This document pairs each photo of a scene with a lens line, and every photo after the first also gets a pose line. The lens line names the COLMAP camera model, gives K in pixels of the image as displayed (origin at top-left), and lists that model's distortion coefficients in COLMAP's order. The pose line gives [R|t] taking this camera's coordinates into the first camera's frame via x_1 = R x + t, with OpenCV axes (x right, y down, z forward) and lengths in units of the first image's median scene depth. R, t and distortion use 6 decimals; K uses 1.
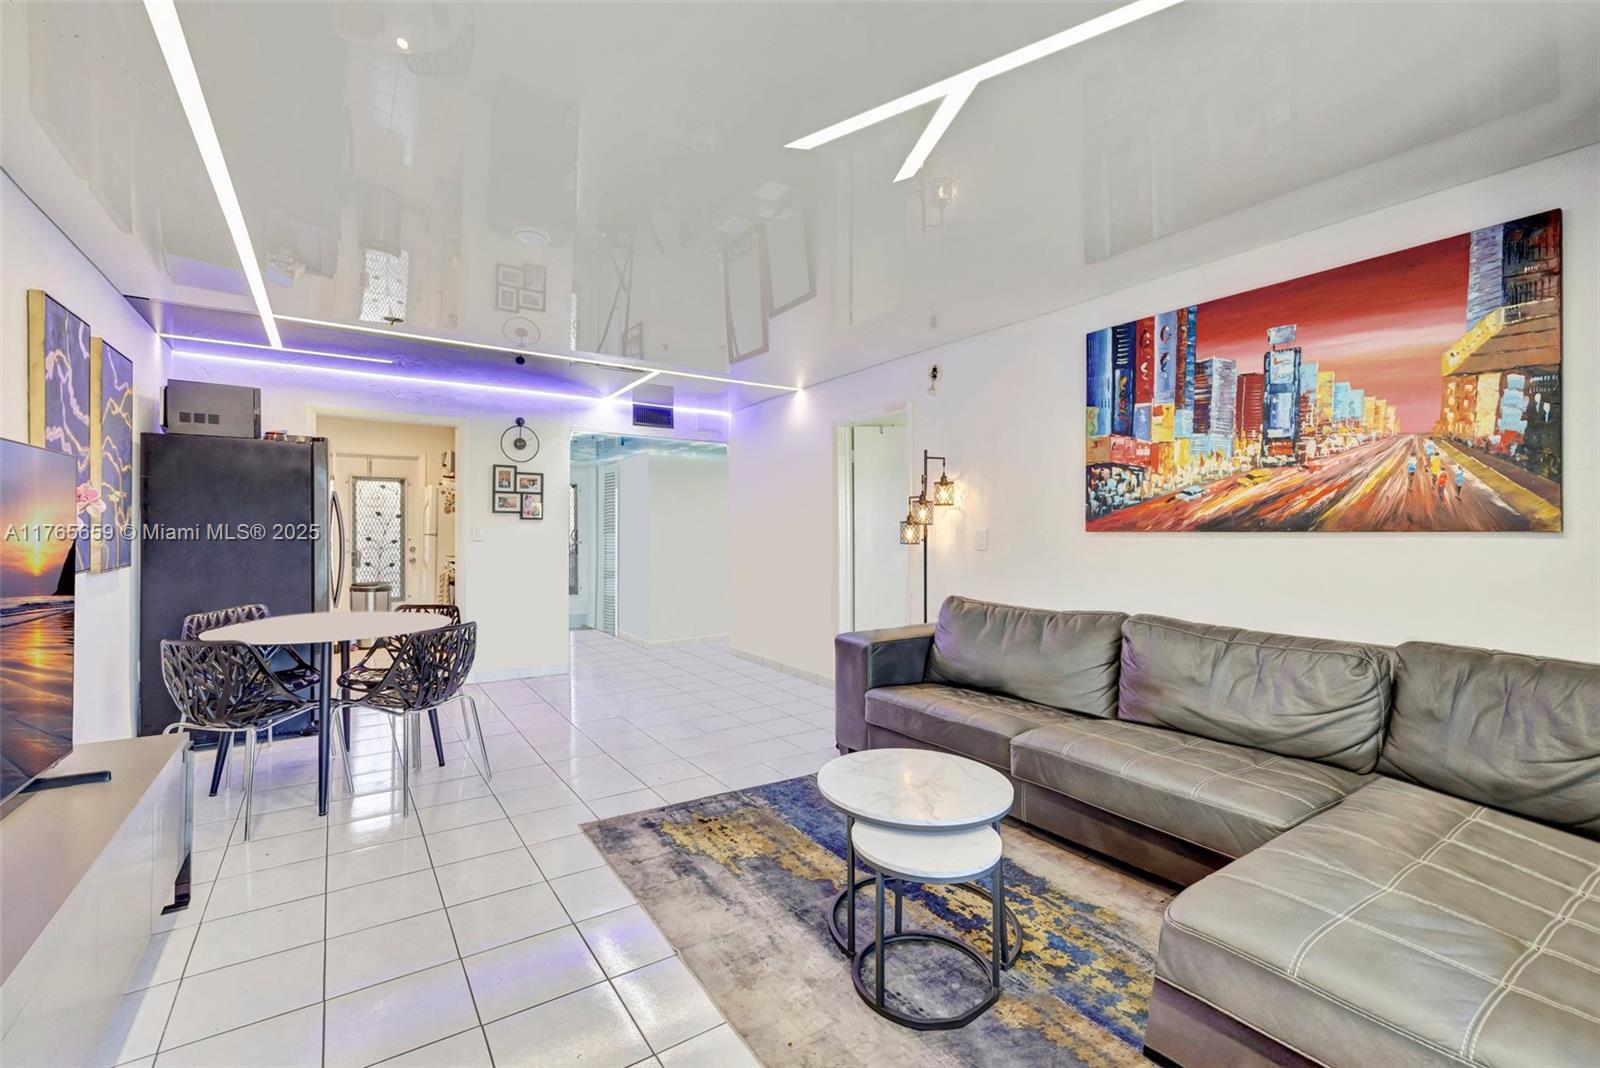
lens RADIAL K [[676.5, 0, 797.7], [0, 676.5, 531.6], [0, 0, 1]] dist [-0.004095, 0.000693]
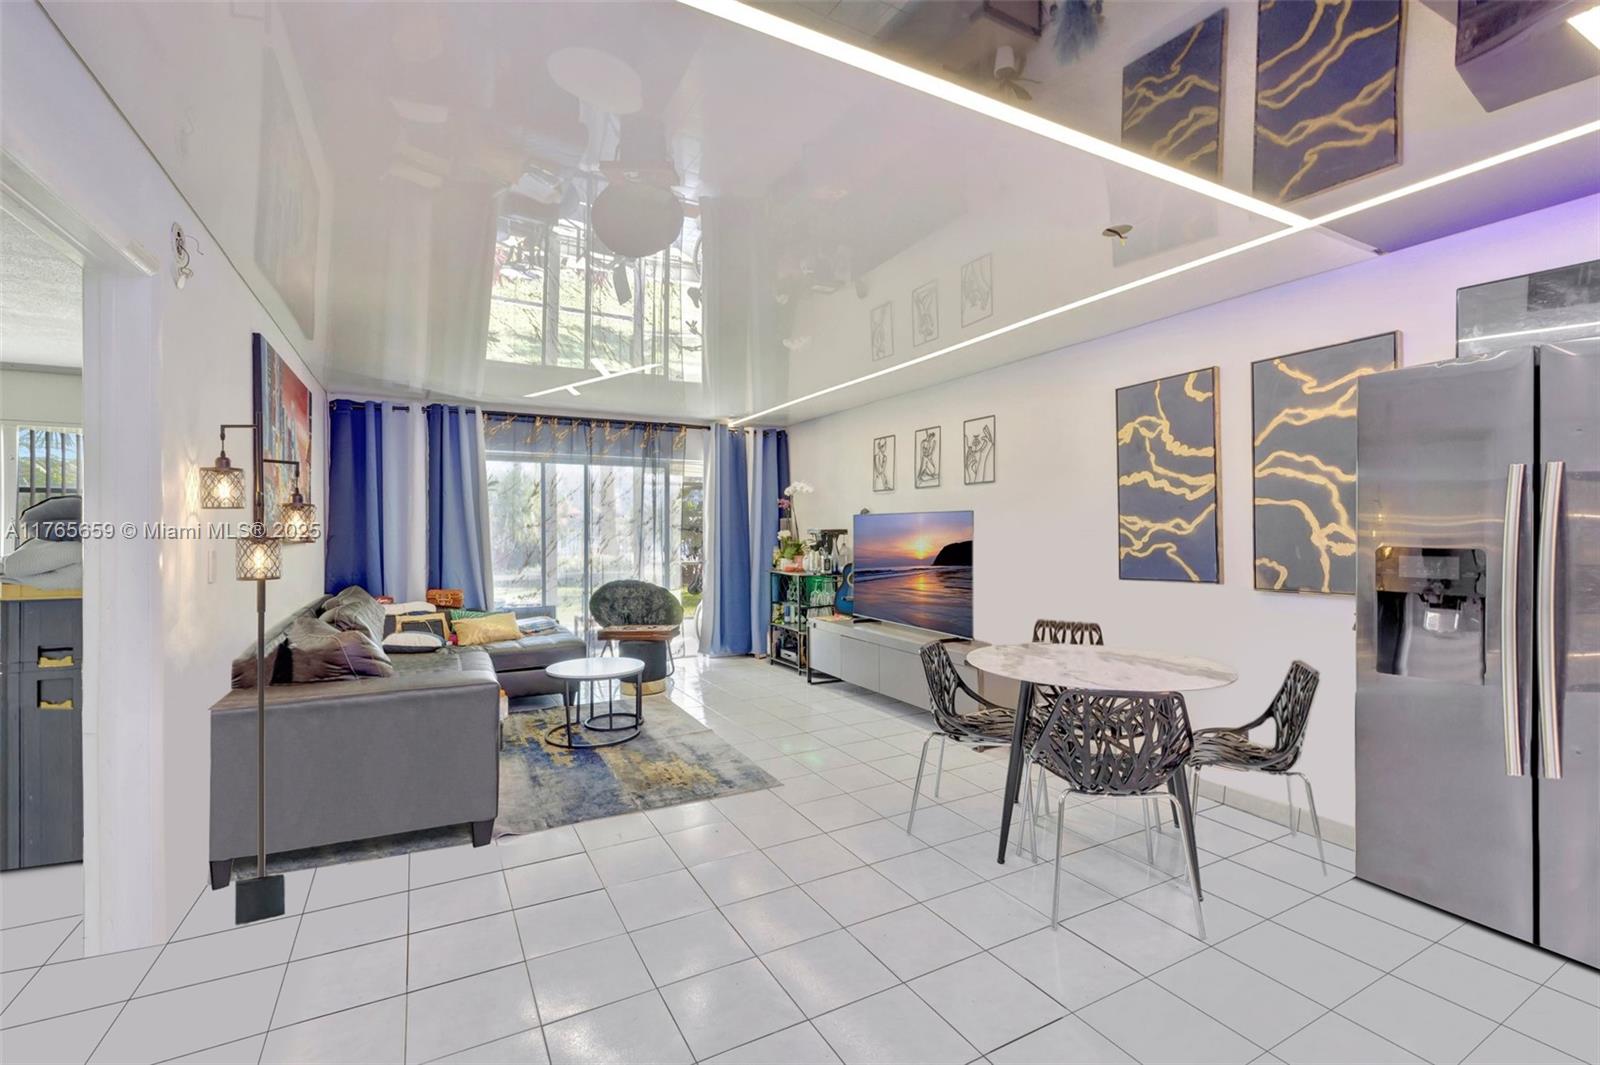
lens RADIAL K [[676.5, 0, 797.9], [0, 676.5, 533.4], [0, 0, 1]] dist [-0.004095, 0.000693]
pose [[-0.995619, -0.001094, 0.093501, -0.286466], [-0.000951, 0.999998, 0.001581, -0.016741], [-0.093502, 0.001485, -0.995618, 1.371266]]
